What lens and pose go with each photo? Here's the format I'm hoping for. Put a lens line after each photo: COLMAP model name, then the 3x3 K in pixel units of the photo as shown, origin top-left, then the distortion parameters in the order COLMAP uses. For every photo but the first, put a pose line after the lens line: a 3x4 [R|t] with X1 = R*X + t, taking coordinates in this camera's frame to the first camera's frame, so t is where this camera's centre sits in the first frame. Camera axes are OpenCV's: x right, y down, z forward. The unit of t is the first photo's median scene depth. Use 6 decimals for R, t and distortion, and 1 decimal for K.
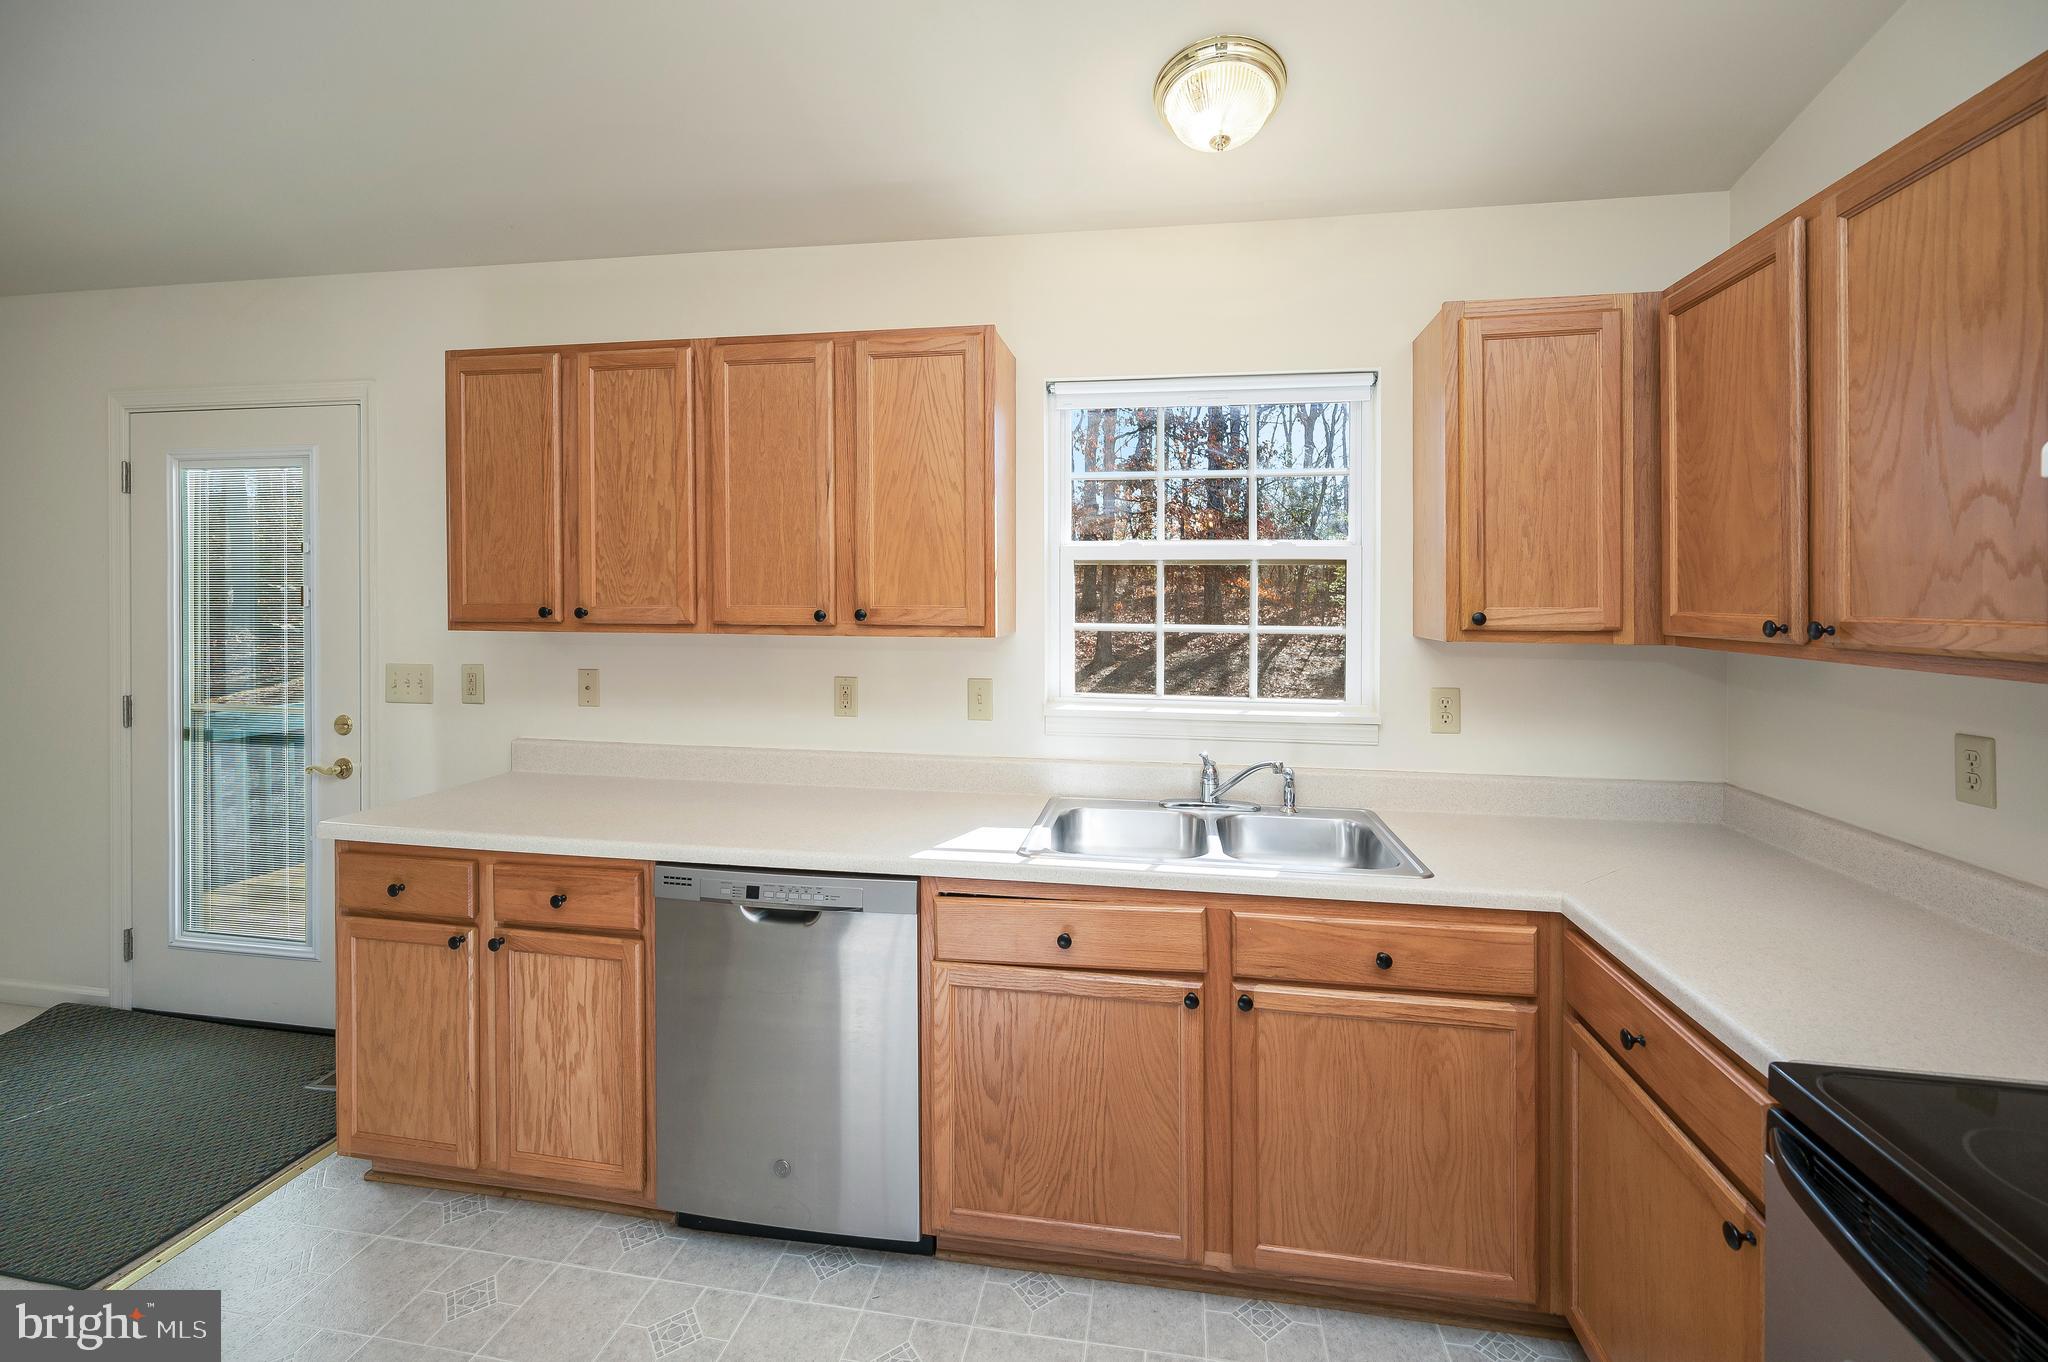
lens RADIAL K [[848.6, 0, 1036.9], [0, 848.6, 601.9], [0, 0, 1]] dist [-0.003765, -0.000291]
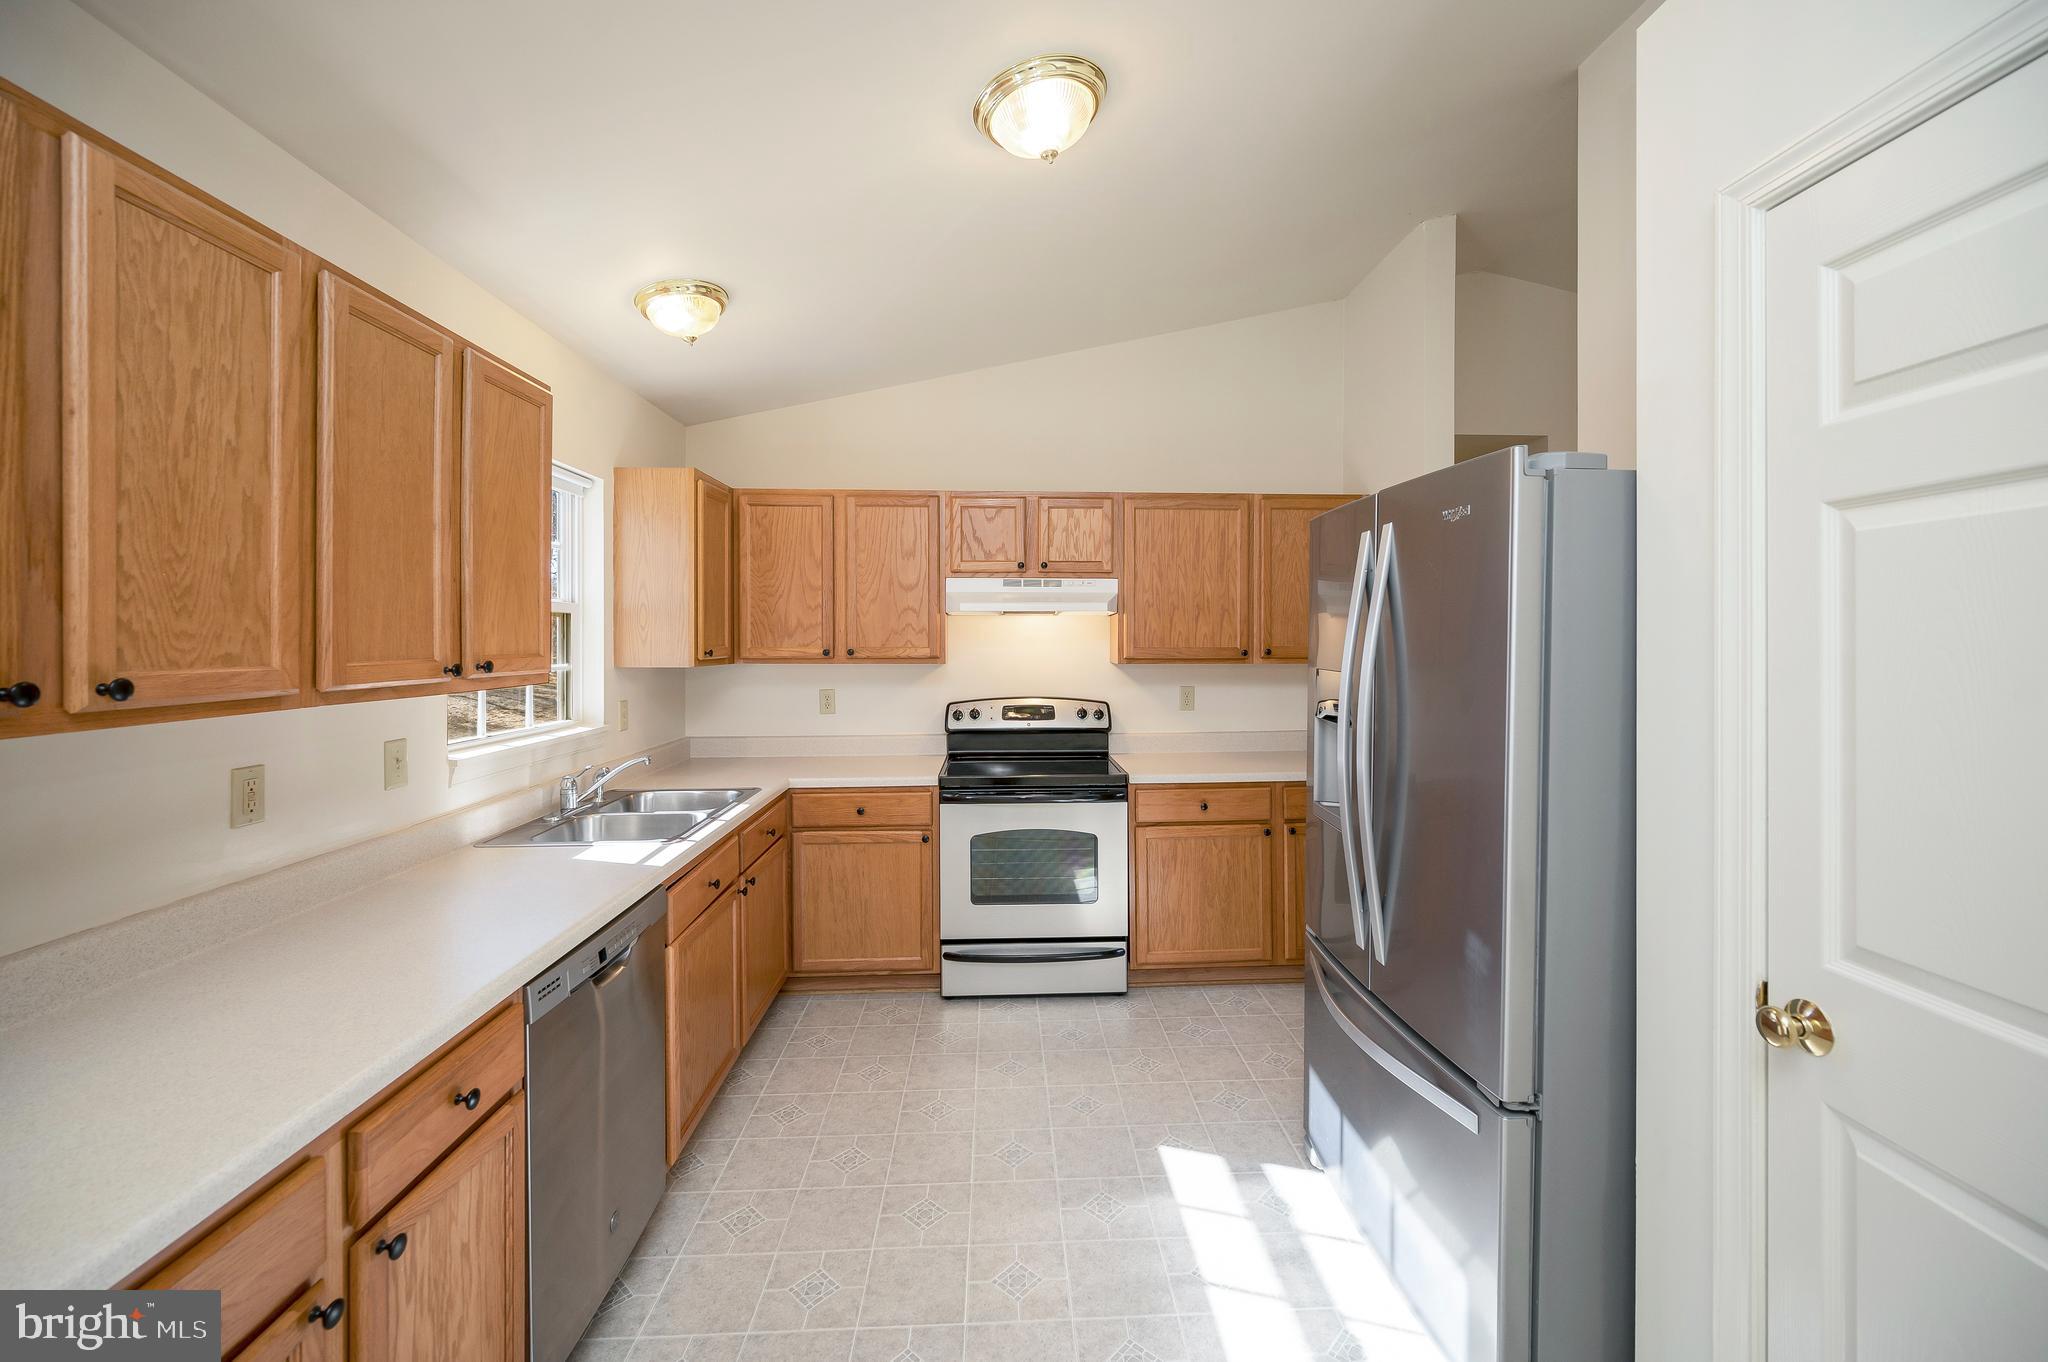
lens RADIAL K [[829.6, 0, 1030.4], [0, 829.6, 642.1], [0, 0, 1]] dist [-0.000498, -0.000090]
pose [[-0.203417, -0.009668, 0.979044, -1.284885], [0.008192, 0.999899, 0.011576, -0.017972], [-0.979058, 0.010375, -0.203317, 0.679236]]
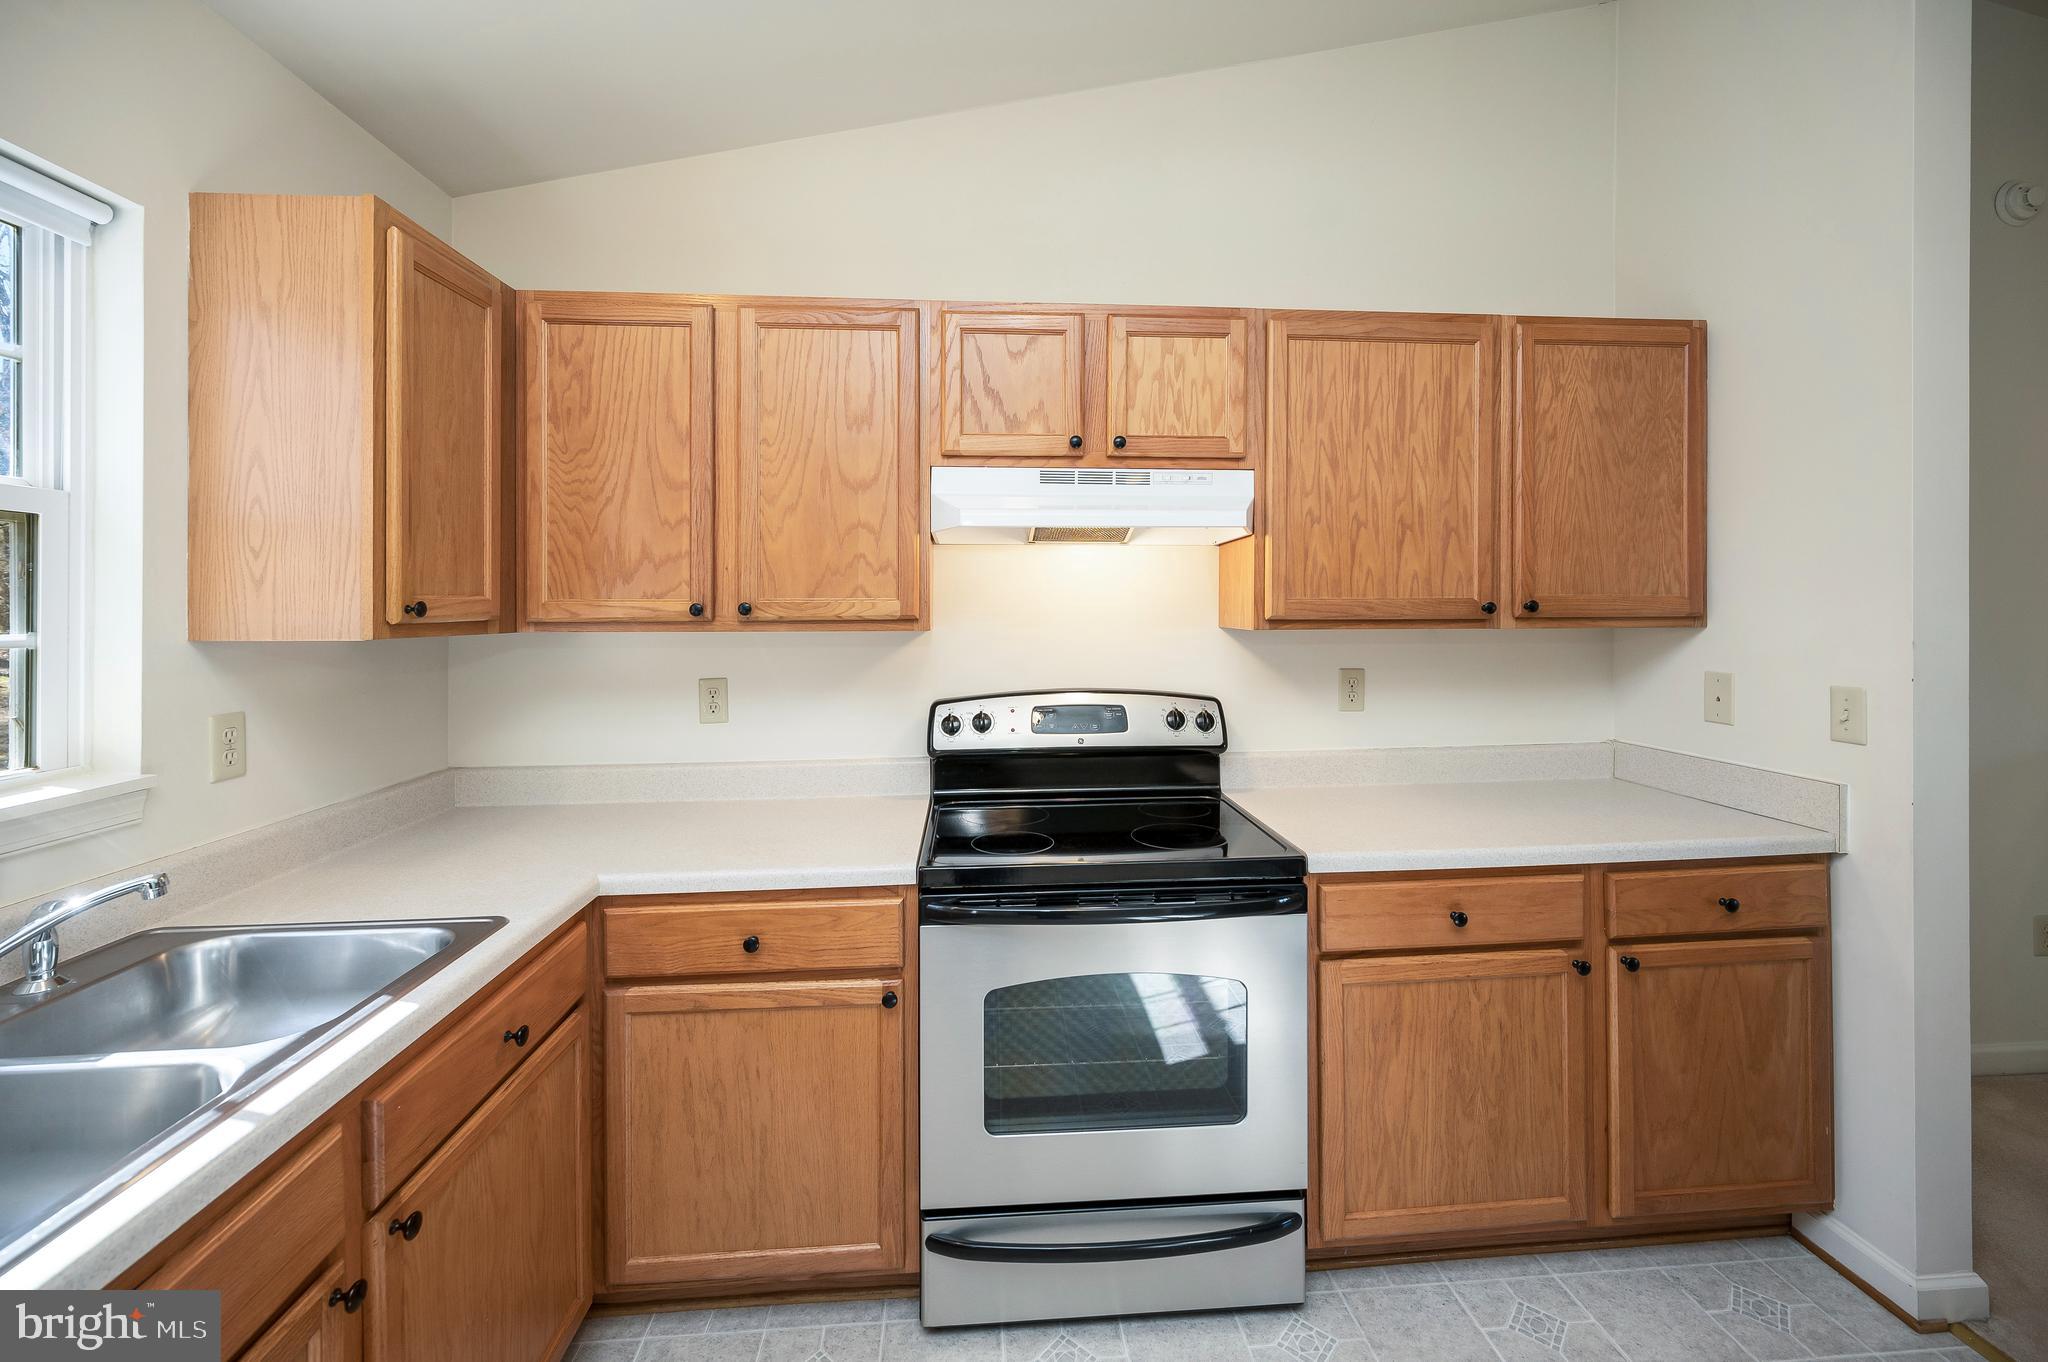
lens RADIAL K [[848.6, 0, 1036.9], [0, 848.6, 601.9], [0, 0, 1]] dist [-0.003765, -0.000291]
pose [[-0.235688, -0.001005, 0.971828, -0.399878], [0.009303, 0.999951, 0.003290, 0.015204], [-0.971784, 0.009817, -0.235667, 0.598830]]
